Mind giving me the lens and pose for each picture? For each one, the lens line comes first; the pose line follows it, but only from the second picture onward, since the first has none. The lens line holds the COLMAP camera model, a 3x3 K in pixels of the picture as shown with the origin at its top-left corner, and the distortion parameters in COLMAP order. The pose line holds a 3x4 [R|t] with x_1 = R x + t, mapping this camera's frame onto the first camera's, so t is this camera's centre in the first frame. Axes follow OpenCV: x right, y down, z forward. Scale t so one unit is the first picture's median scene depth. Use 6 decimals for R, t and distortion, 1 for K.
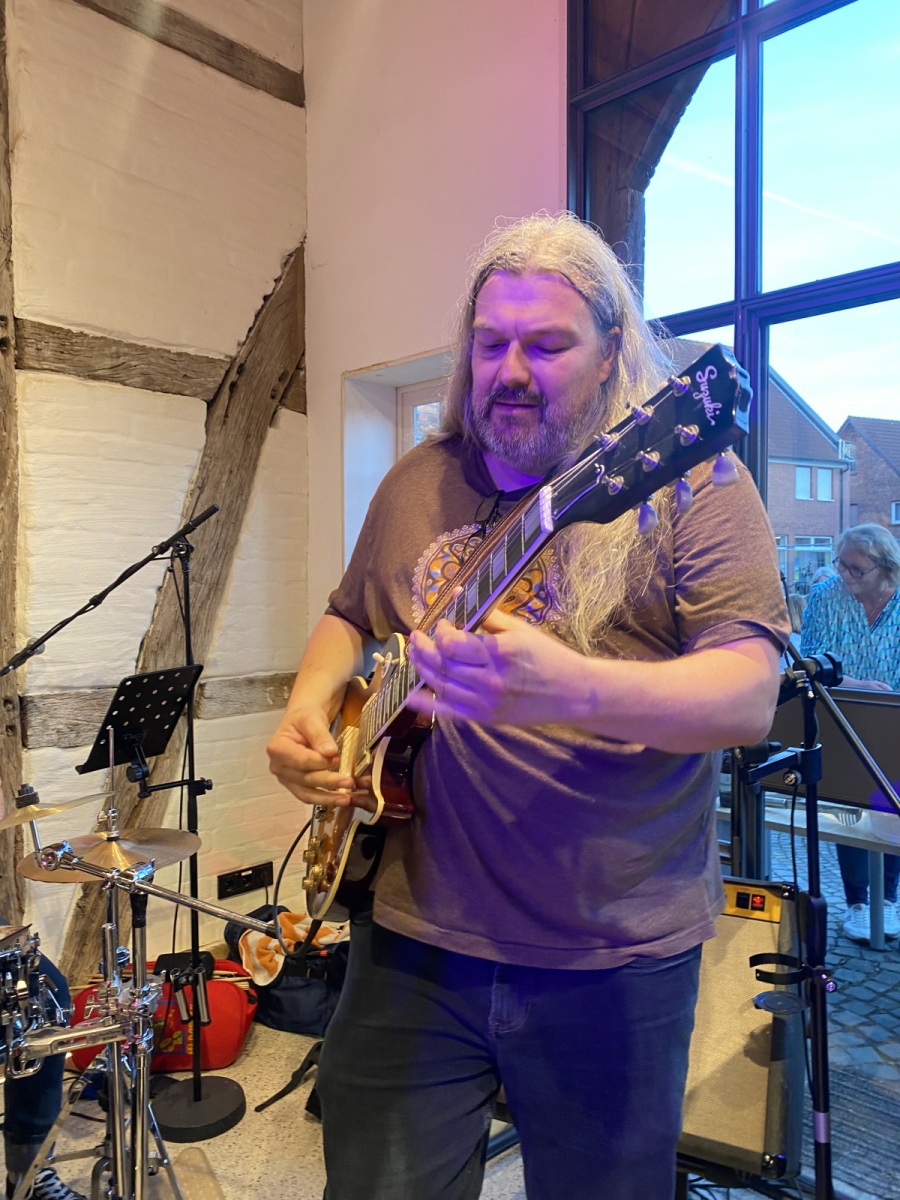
lens RADIAL K [[918.3, 0, 456.2], [0, 918.3, 587.4], [0, 0, 1]] dist [0.017074, -0.006519]
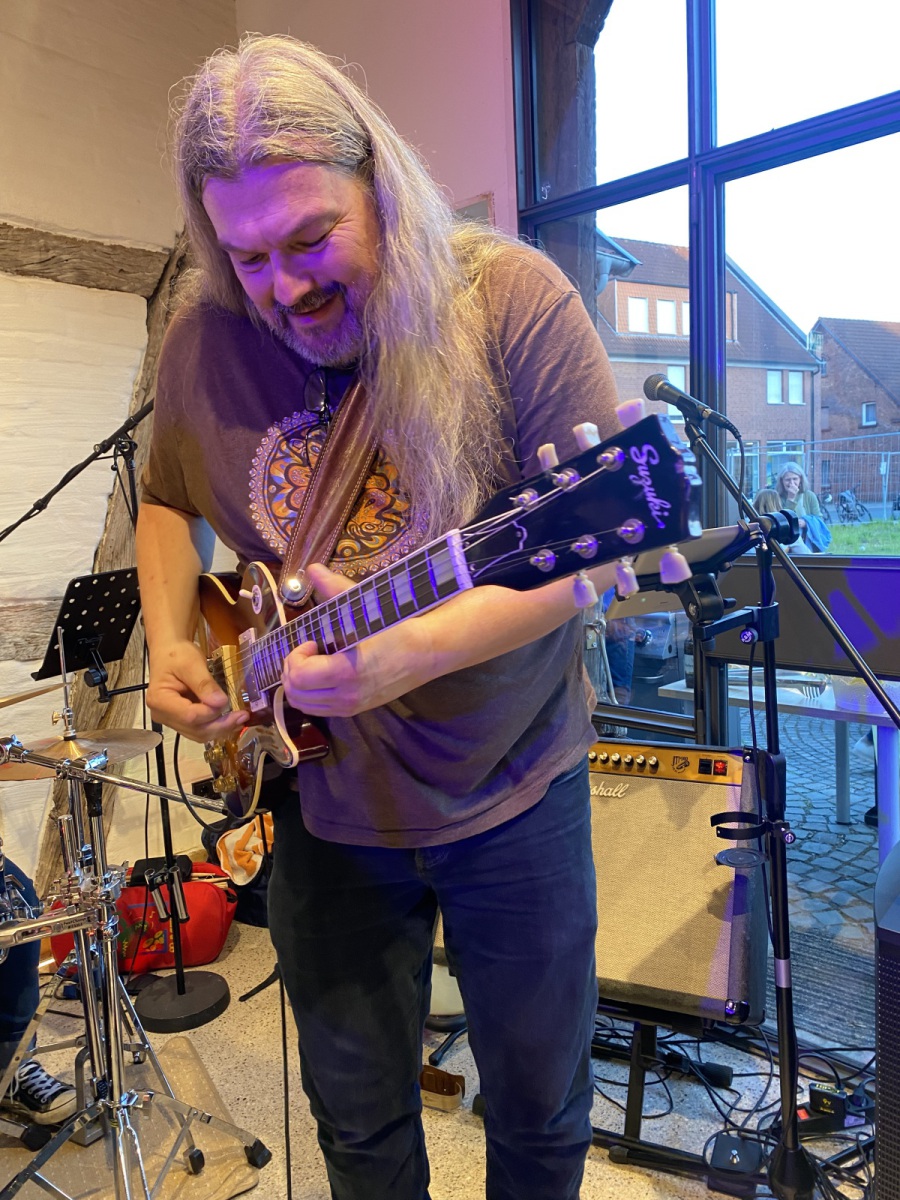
lens RADIAL K [[918.3, 0, 460.0], [0, 918.3, 587.0], [0, 0, 1]] dist [0.017074, -0.006519]
pose [[0.998672, -0.043750, 0.027216, 0.016563], [0.041256, 0.995416, 0.086278, 0.031702], [-0.030866, -0.085041, 0.995899, 0.015633]]
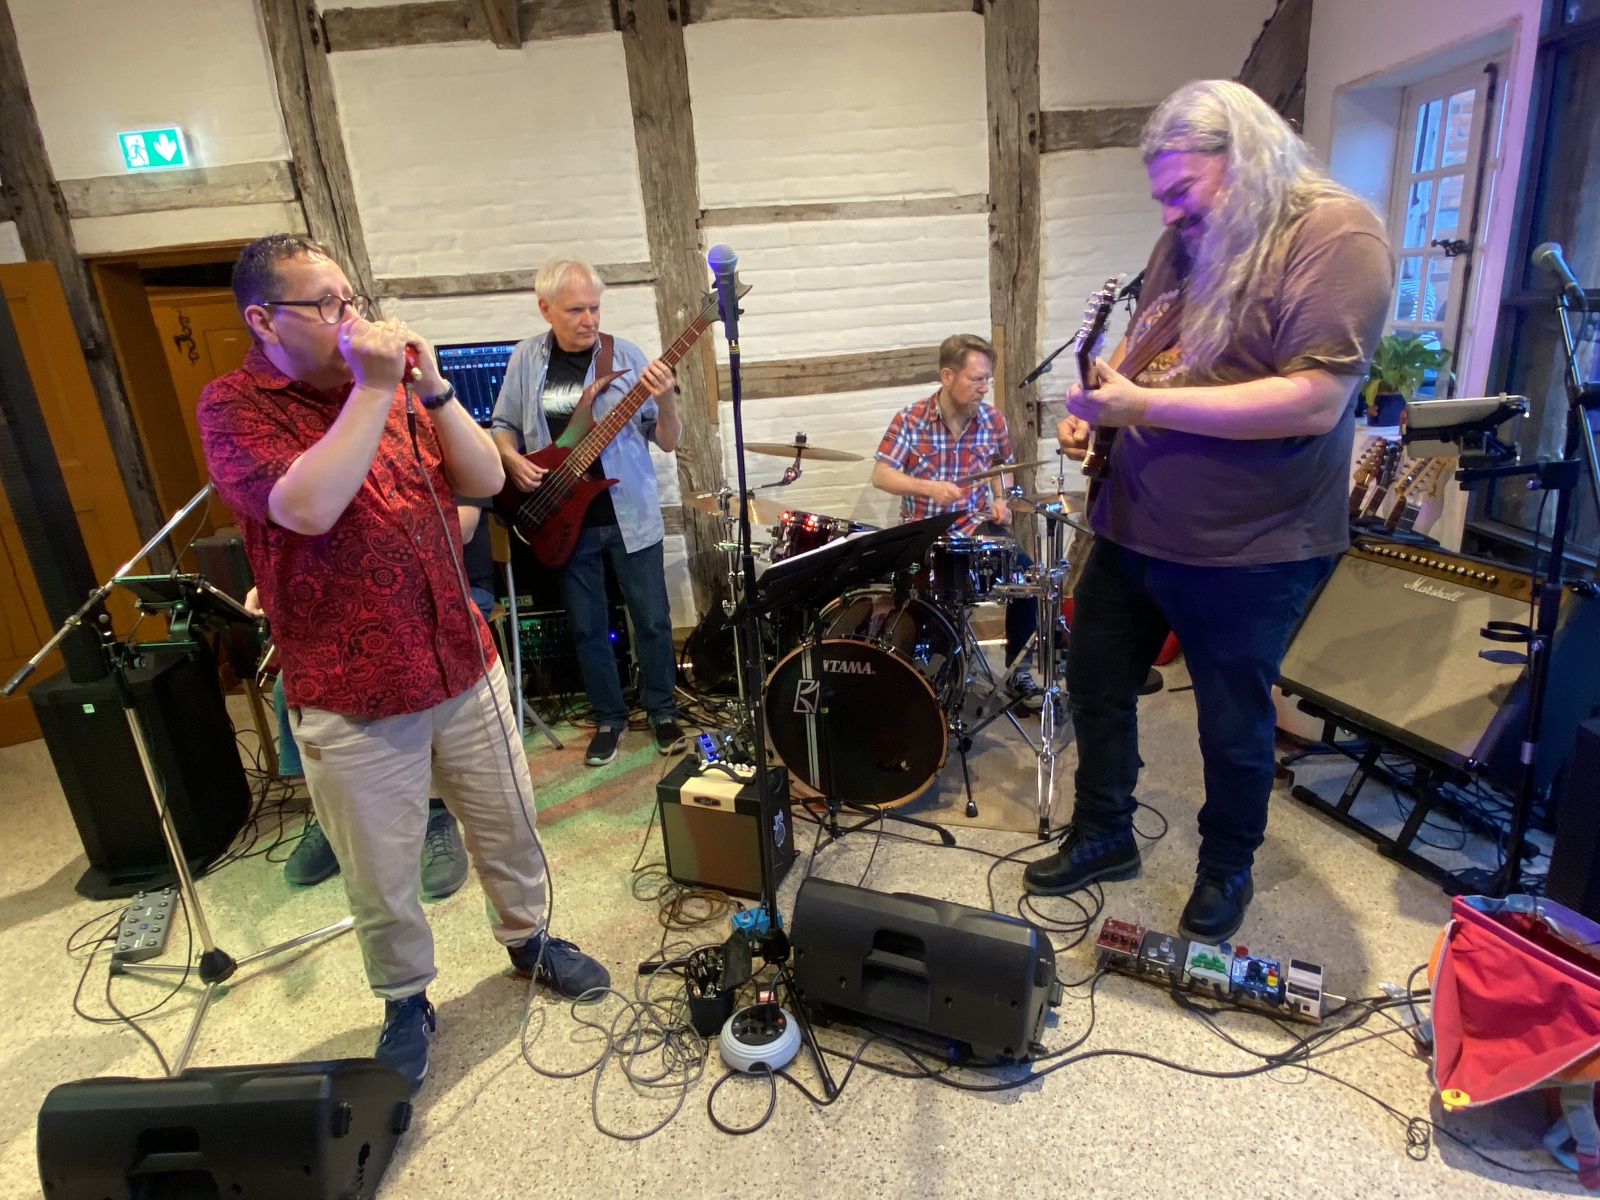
lens RADIAL K [[897.6, 0, 797.6], [0, 897.6, 602.3], [0, 0, 1]] dist [0.035123, -0.031517]
pose [[0.703785, 0.175502, -0.688393, 0.304054], [0.064884, 0.949075, 0.308297, -0.045184], [0.707443, -0.261641, 0.656558, -0.299936]]
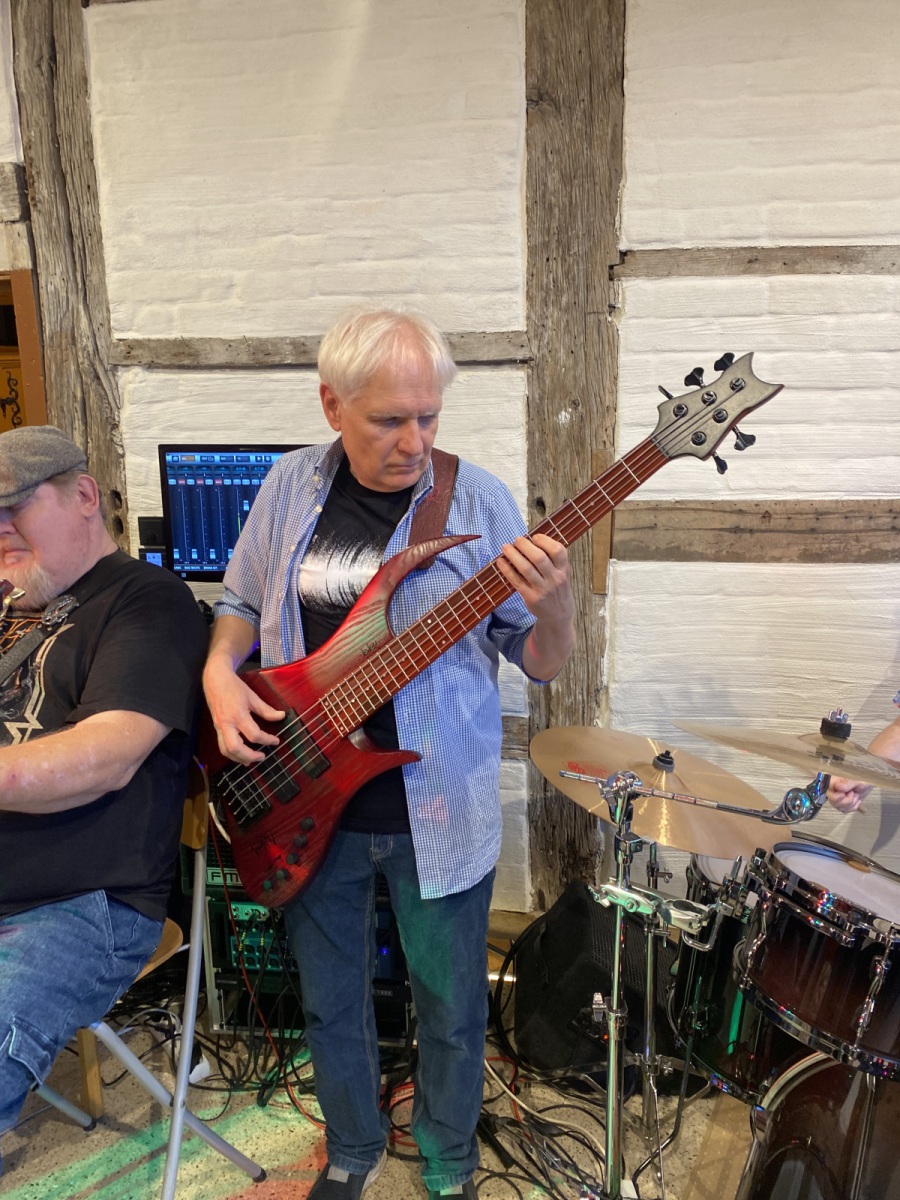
lens RADIAL K [[918.3, 0, 464.0], [0, 918.3, 590.8], [0, 0, 1]] dist [0.017074, -0.006519]
pose [[0.543733, 0.156208, -0.824593, -0.174180], [0.003286, 0.982122, 0.188217, -0.052362], [0.839252, -0.105049, 0.533499, 0.045652]]
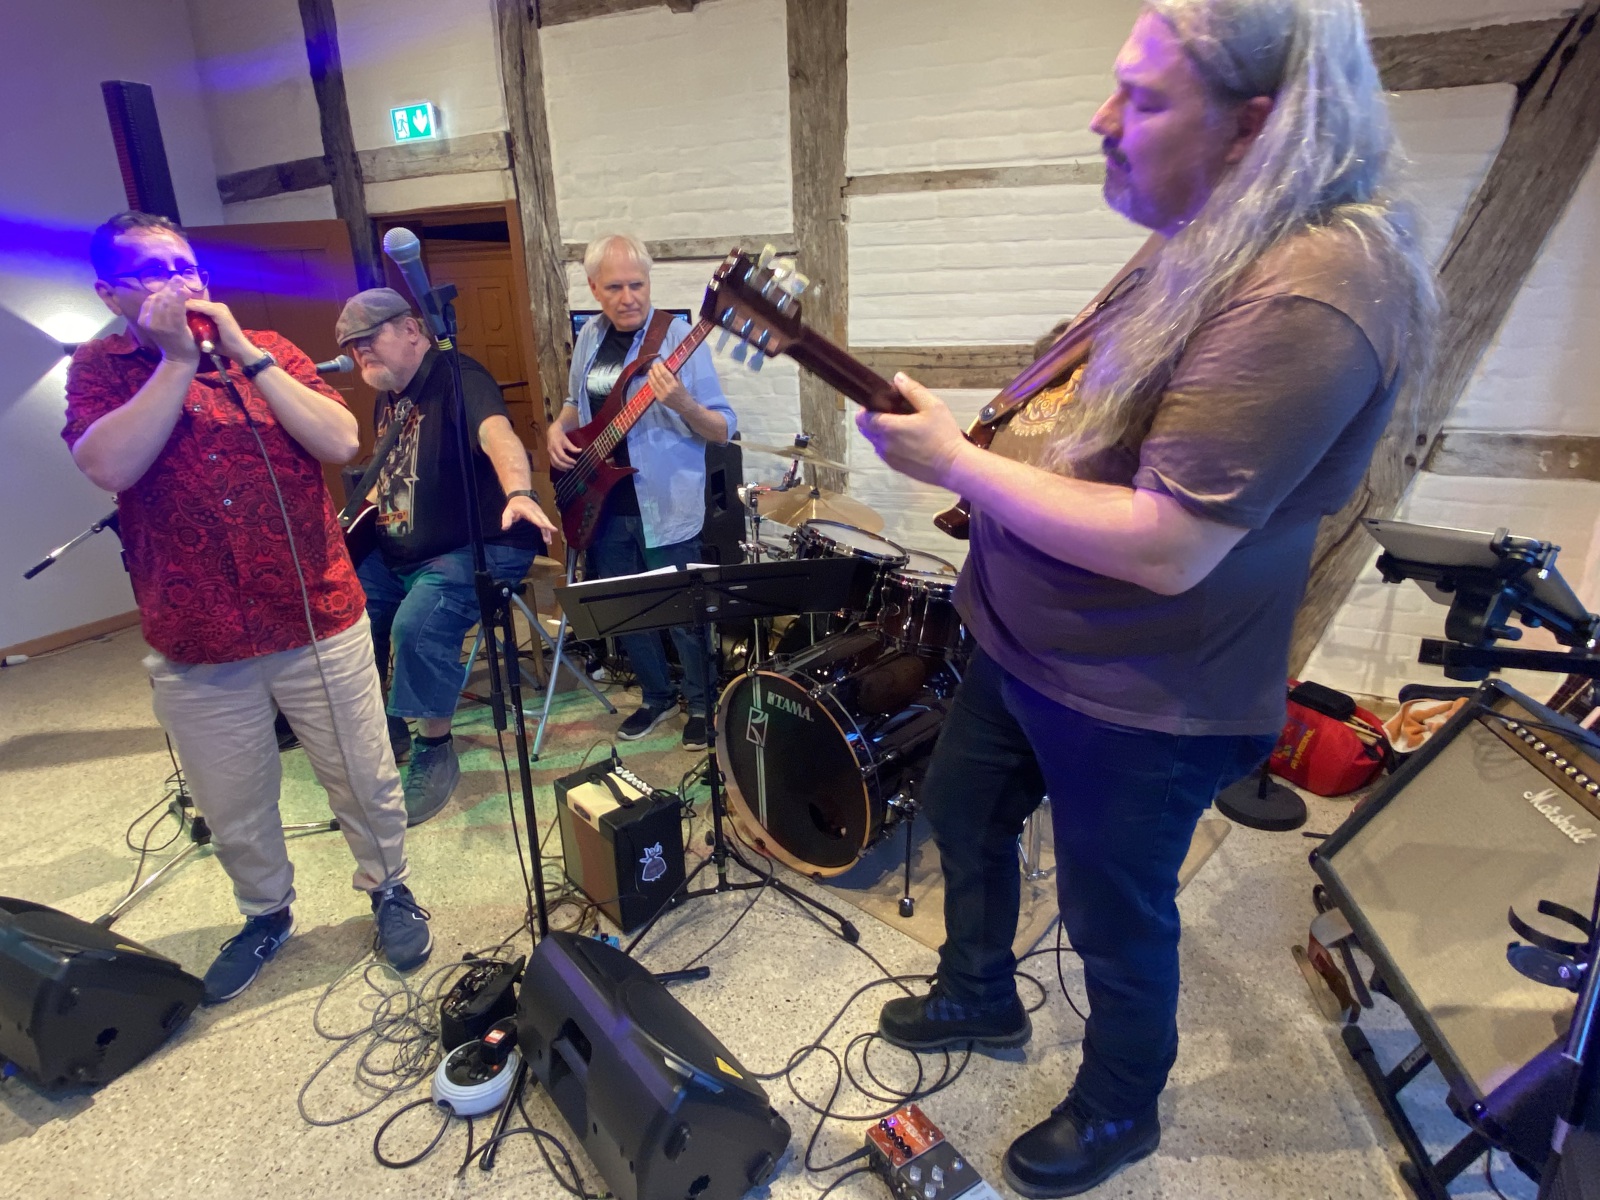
lens RADIAL K [[897.6, 0, 804.2], [0, 897.6, 595.5], [0, 0, 1]] dist [0.035123, -0.031517]
pose [[0.317648, 0.300336, -0.899388, 0.433254], [0.020407, 0.946127, 0.323151, -0.053780], [0.947989, -0.121002, 0.294406, 0.142074]]
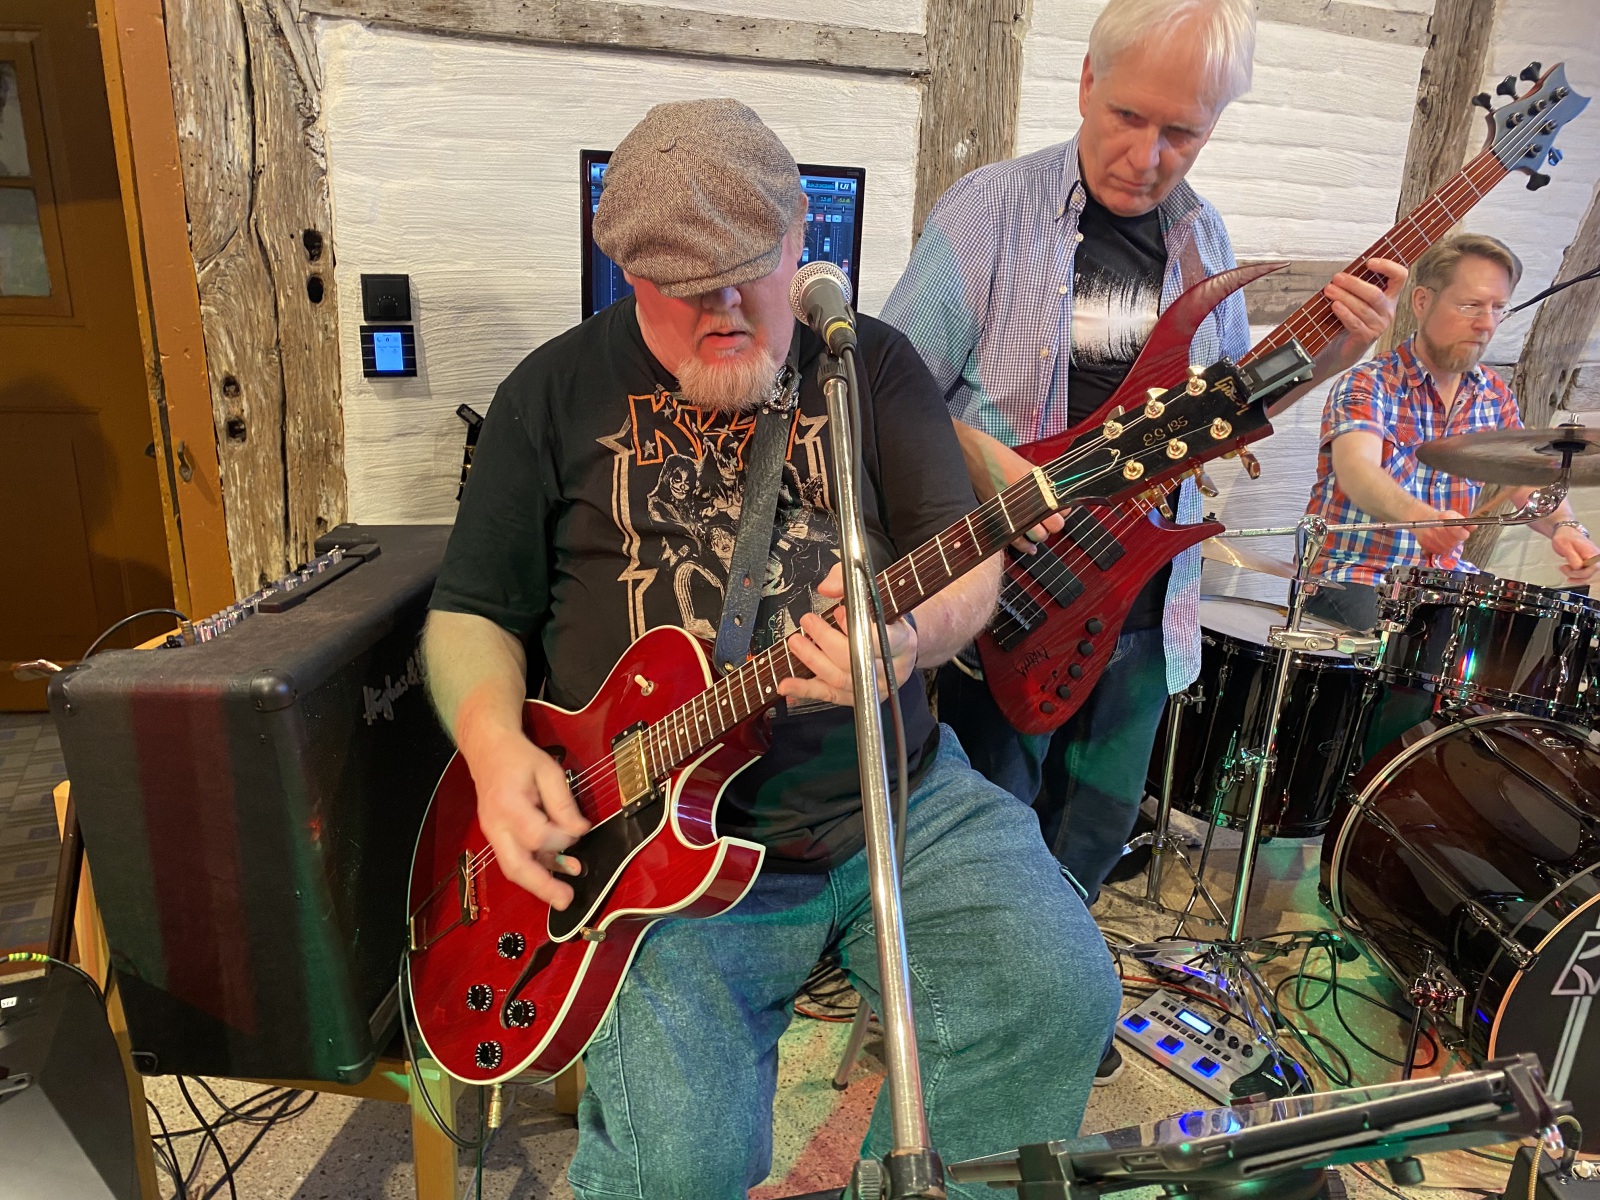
lens RADIAL K [[1224.4, 0, 801.3], [0, 1224.4, 603.4], [0, 0, 1]] dist [0.017074, -0.006519]
pose [[0.919580, 0.162480, -0.357732, -0.566363], [-0.046956, 0.949408, 0.310514, -0.008258], [0.390086, -0.268745, 0.880687, -0.368028]]
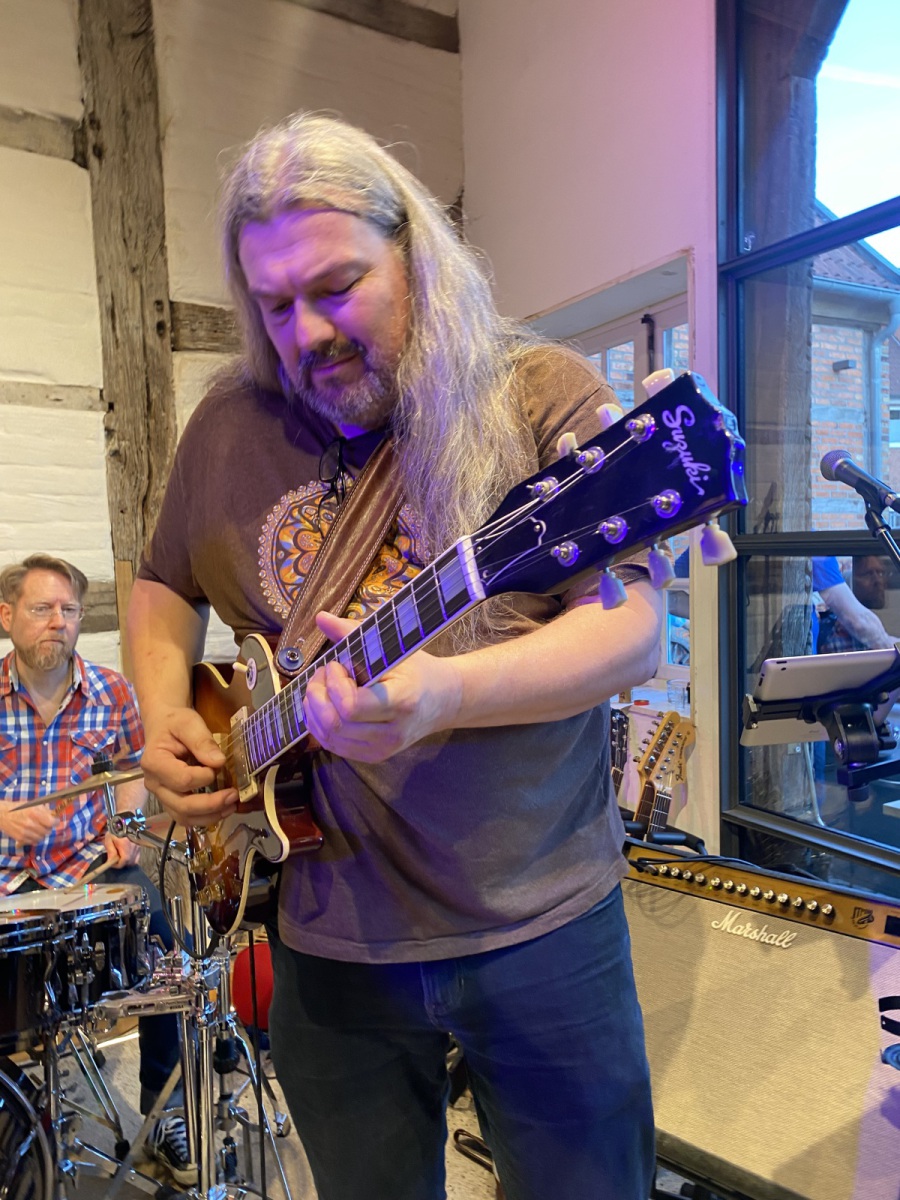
lens RADIAL K [[918.3, 0, 457.8], [0, 918.3, 593.2], [0, 0, 1]] dist [0.017074, -0.006519]
pose [[0.962477, -0.007514, -0.271258, 0.111462], [0.017620, 0.999238, 0.034840, 0.005274], [0.270789, -0.038312, 0.961876, 0.078638]]
